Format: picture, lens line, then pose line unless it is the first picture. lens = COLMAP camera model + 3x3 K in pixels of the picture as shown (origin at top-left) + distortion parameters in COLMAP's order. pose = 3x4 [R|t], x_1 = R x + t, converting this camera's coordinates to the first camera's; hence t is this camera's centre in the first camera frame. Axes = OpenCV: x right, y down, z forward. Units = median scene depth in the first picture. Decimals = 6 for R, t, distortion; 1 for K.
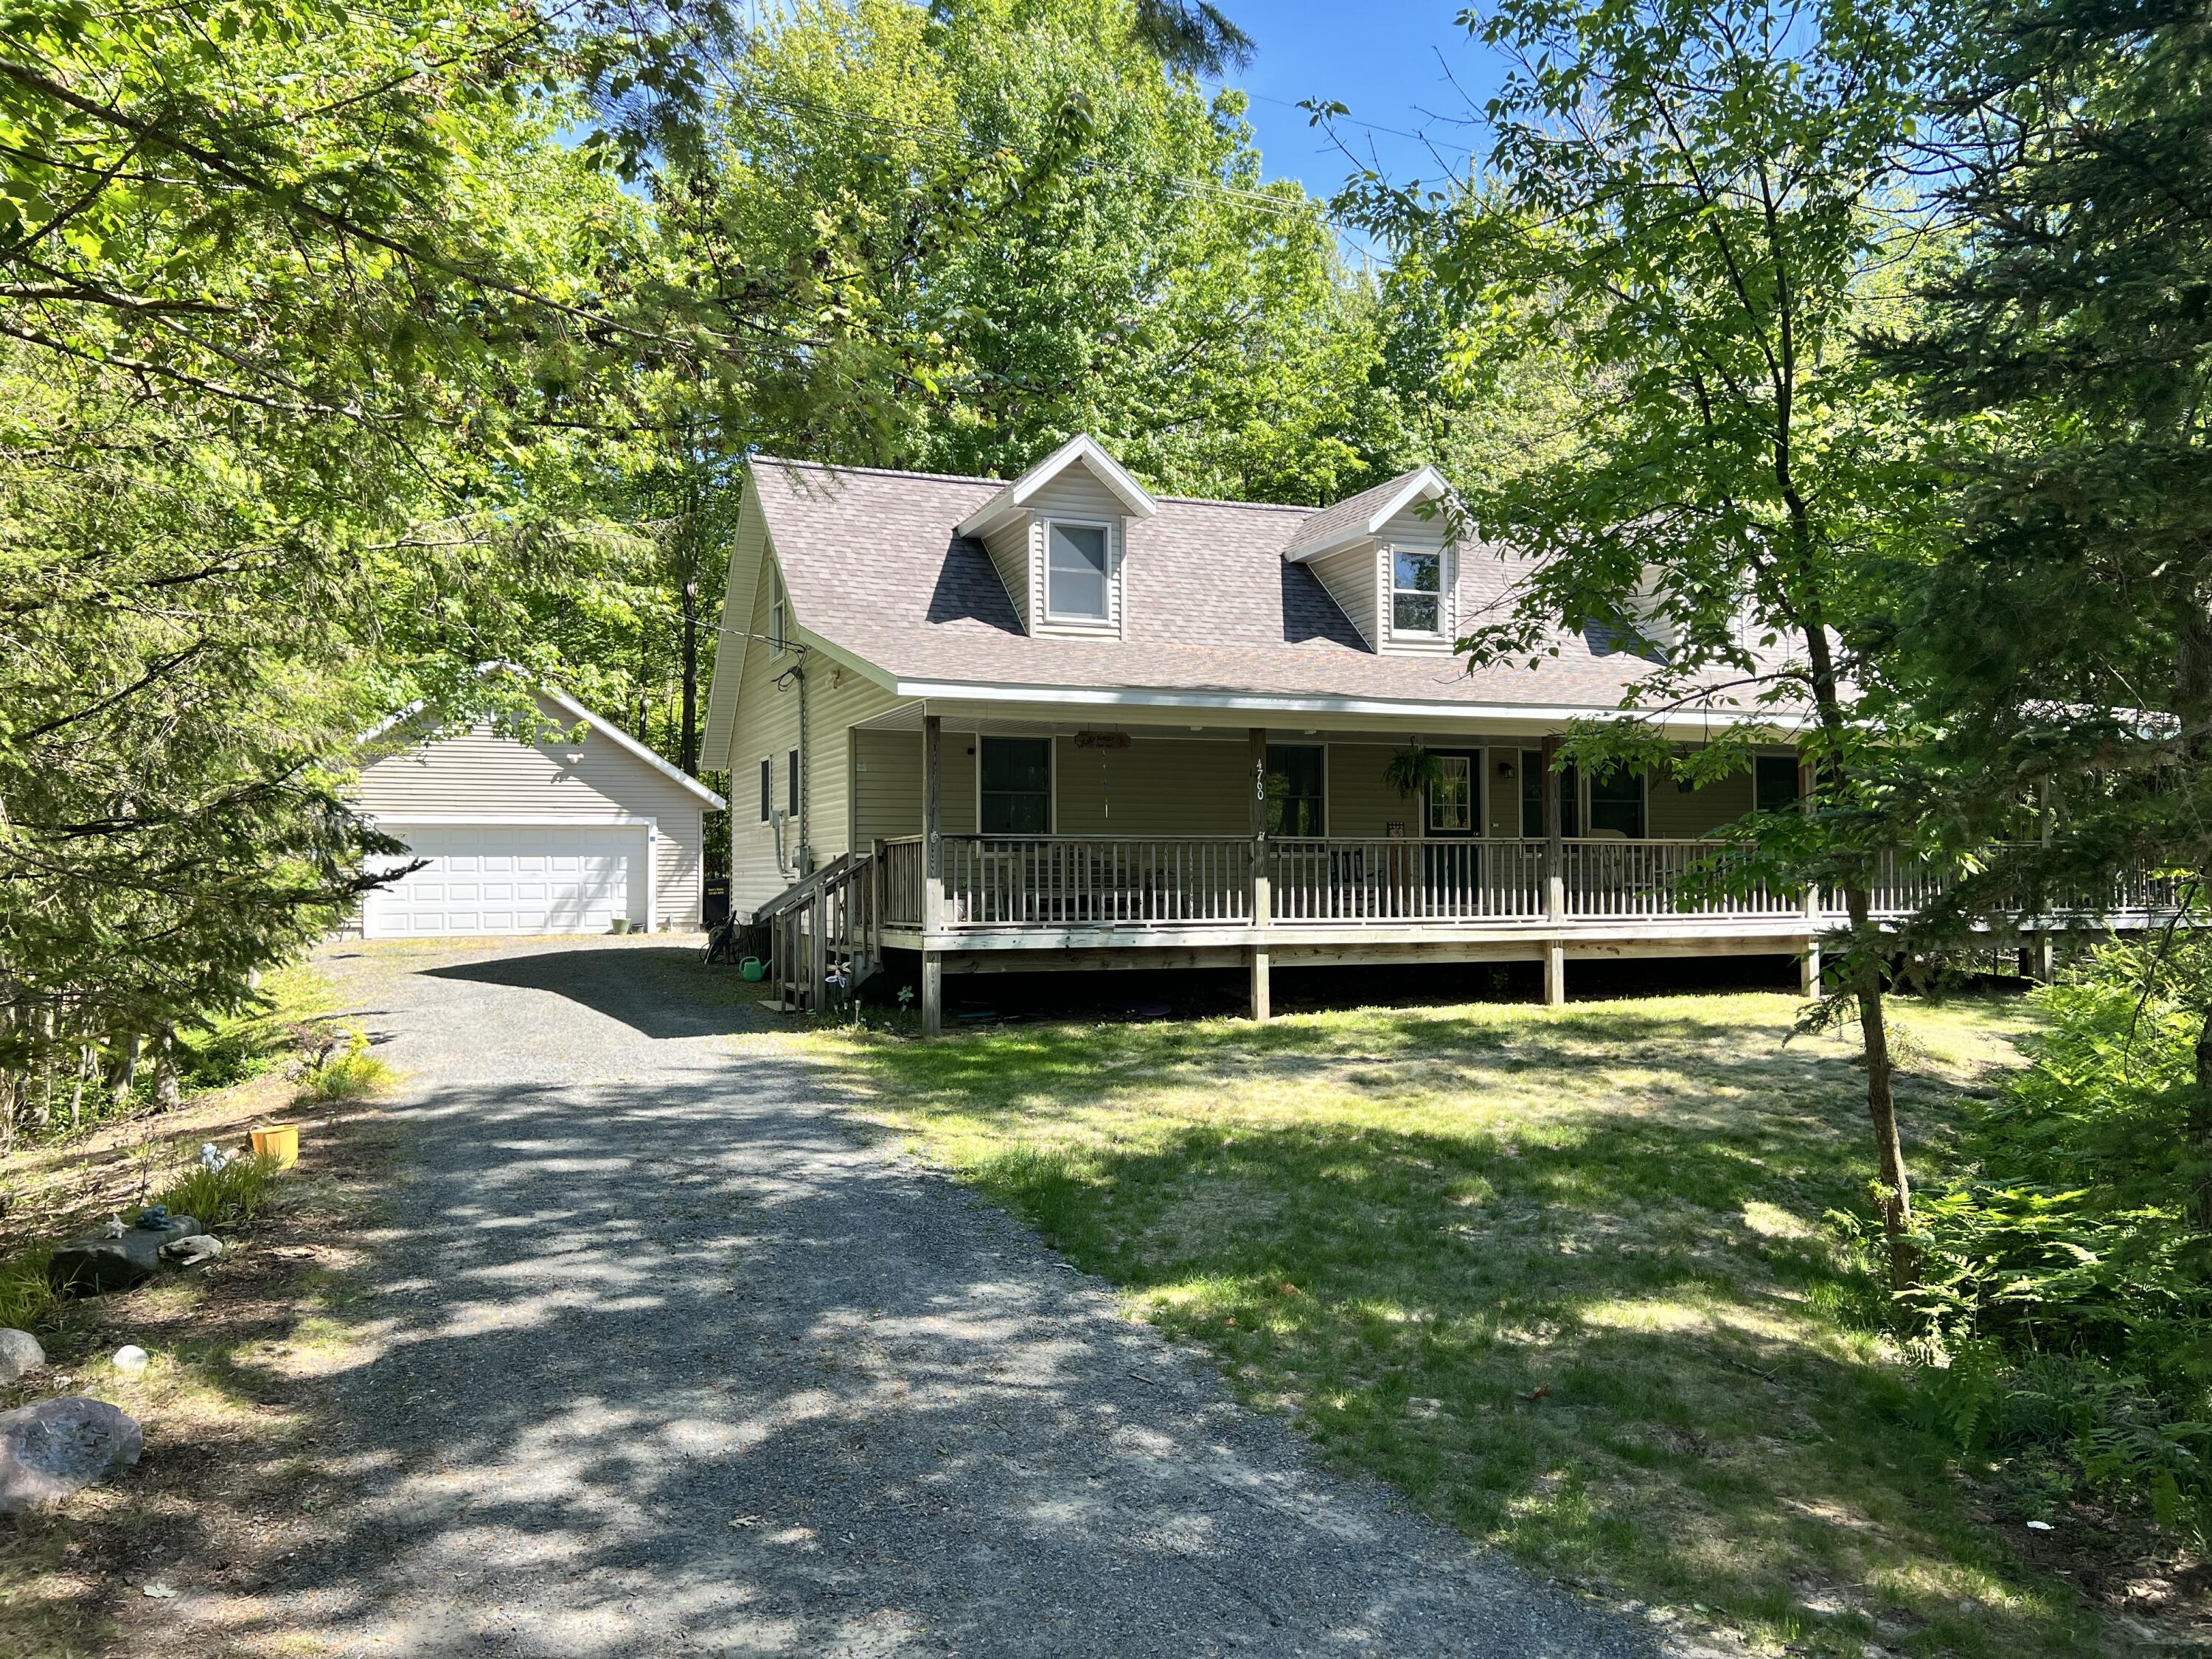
lens RADIAL K [[1650.4, 0, 1110.0], [0, 1650.4, 813.8], [0, 0, 1]] dist [-0.013537, -0.036426]
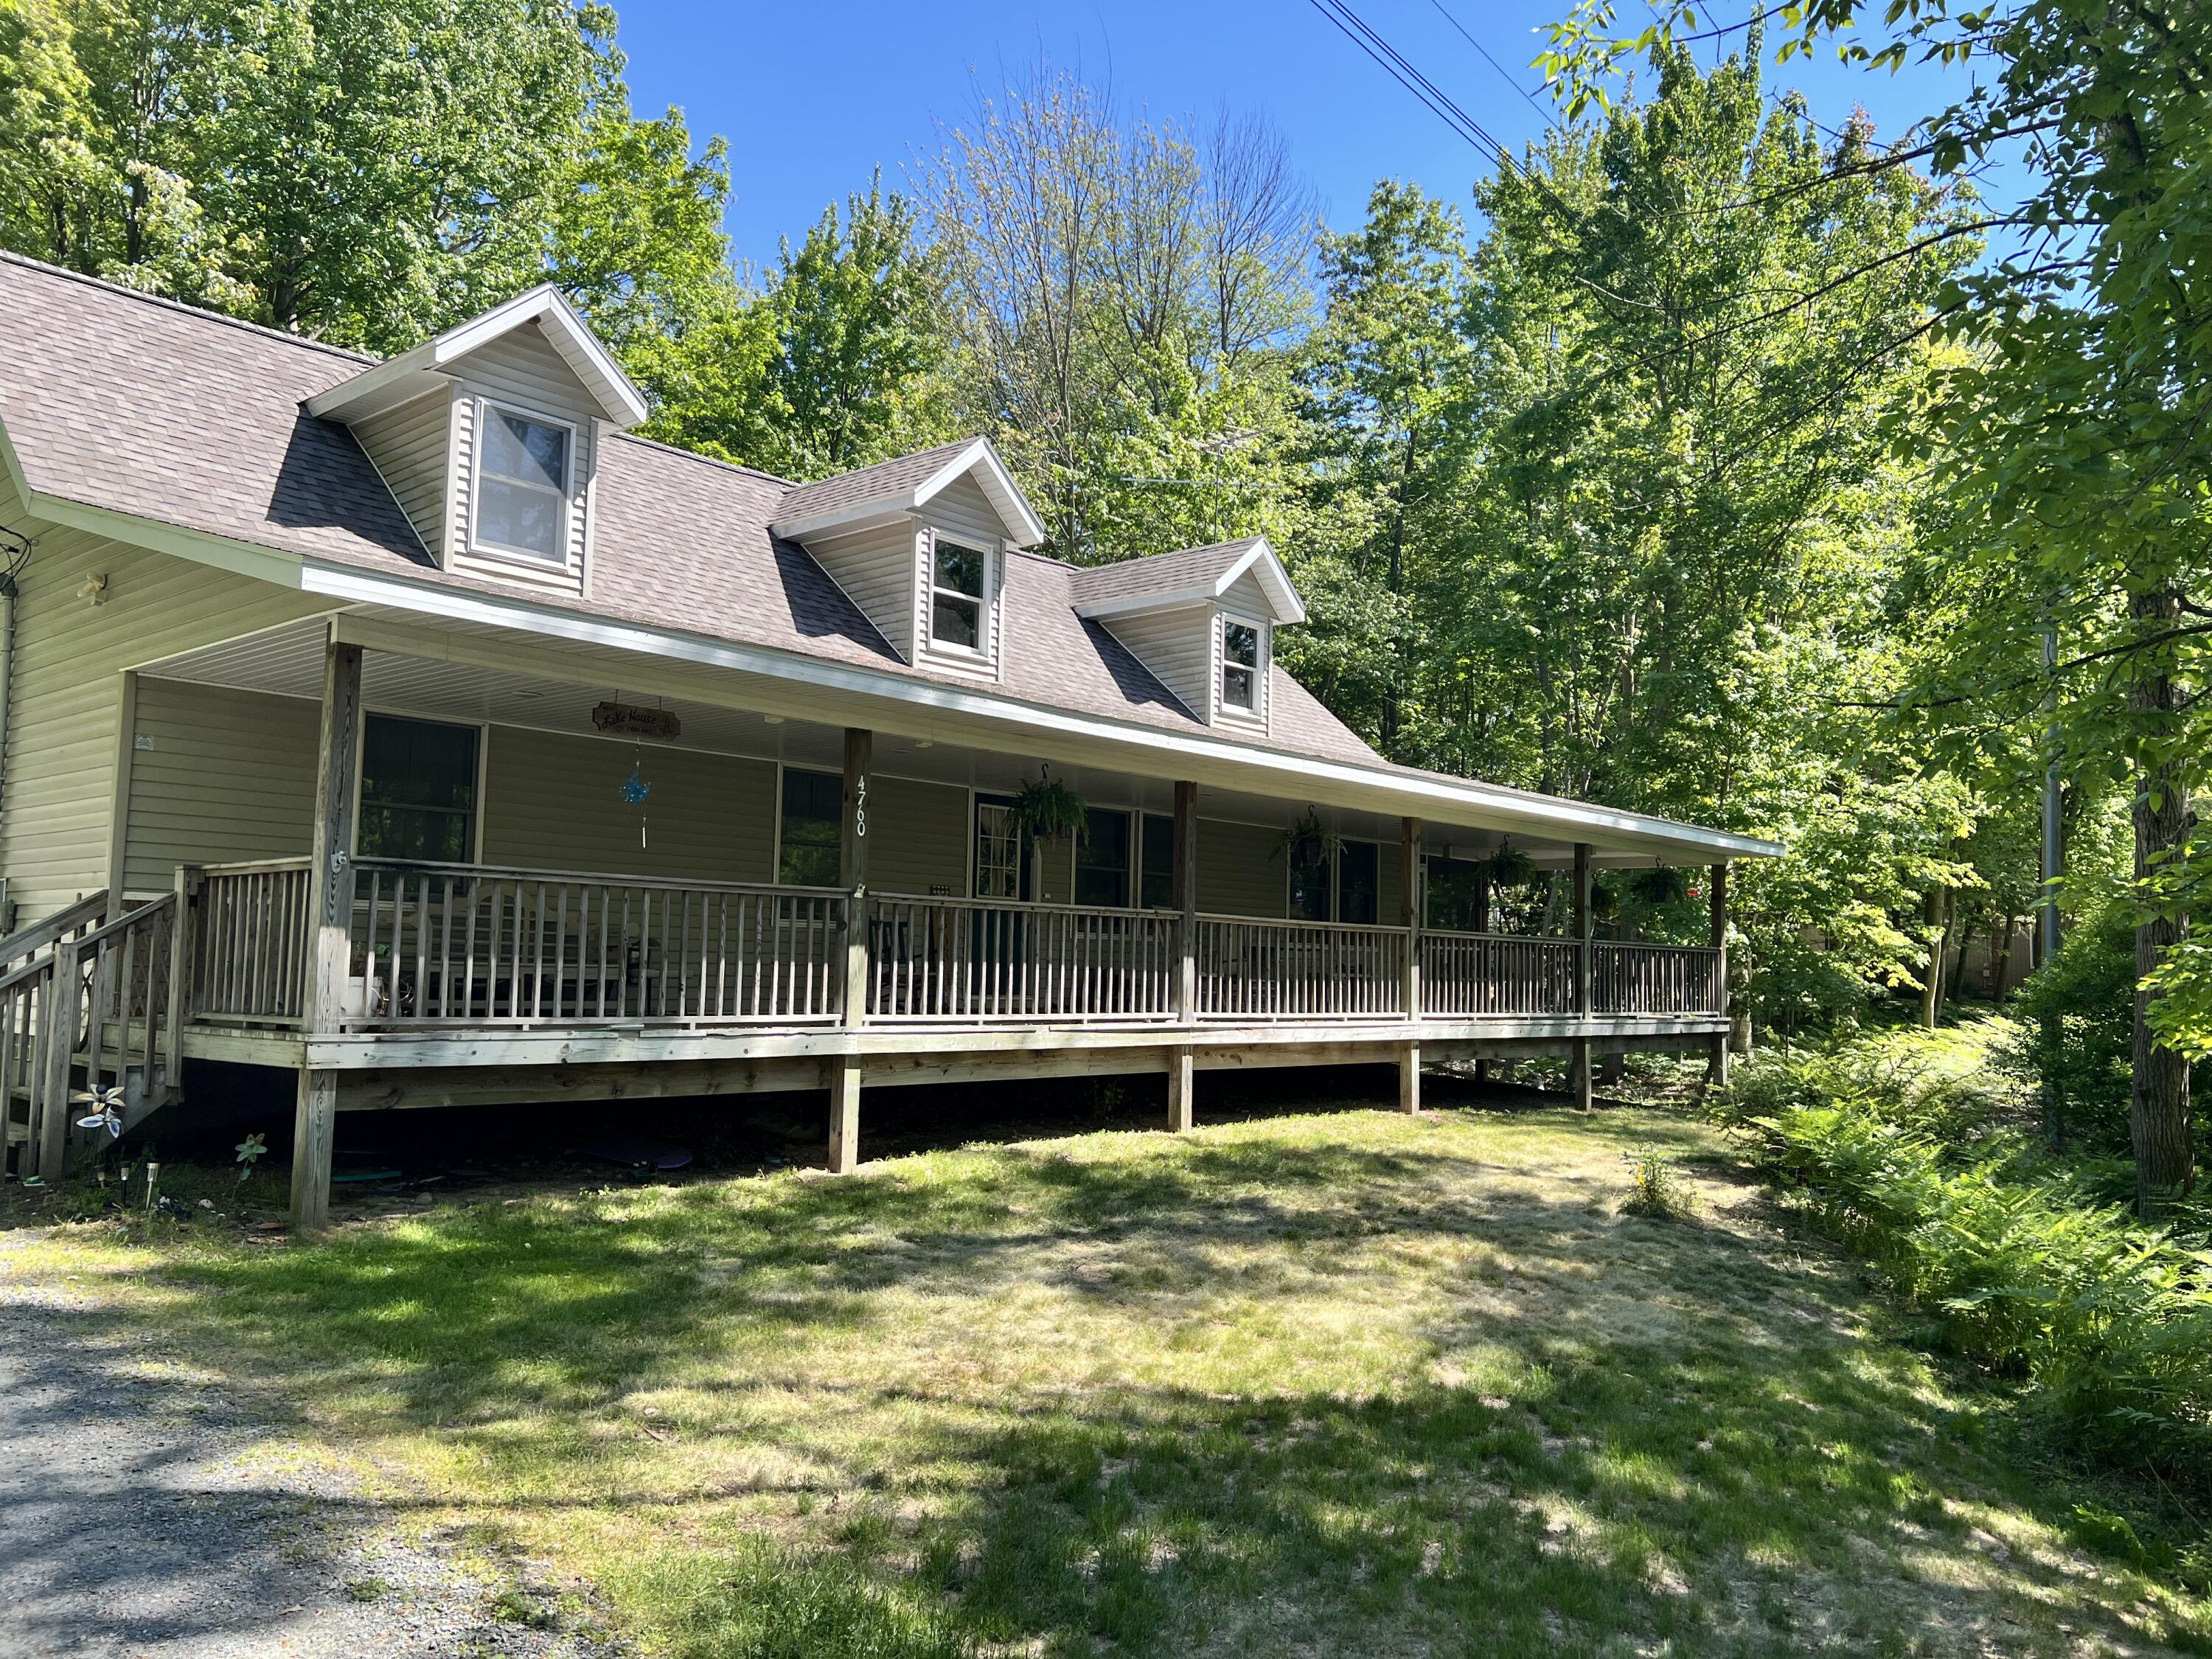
lens RADIAL K [[1650.4, 0, 1203.6], [0, 1650.4, 823.8], [0, 0, 1]] dist [-0.013537, -0.036426]
pose [[0.870354, 0.064611, 0.488169, -0.103549], [-0.040860, 0.997412, -0.059163, 0.018427], [-0.490728, 0.031546, 0.870742, 0.319721]]
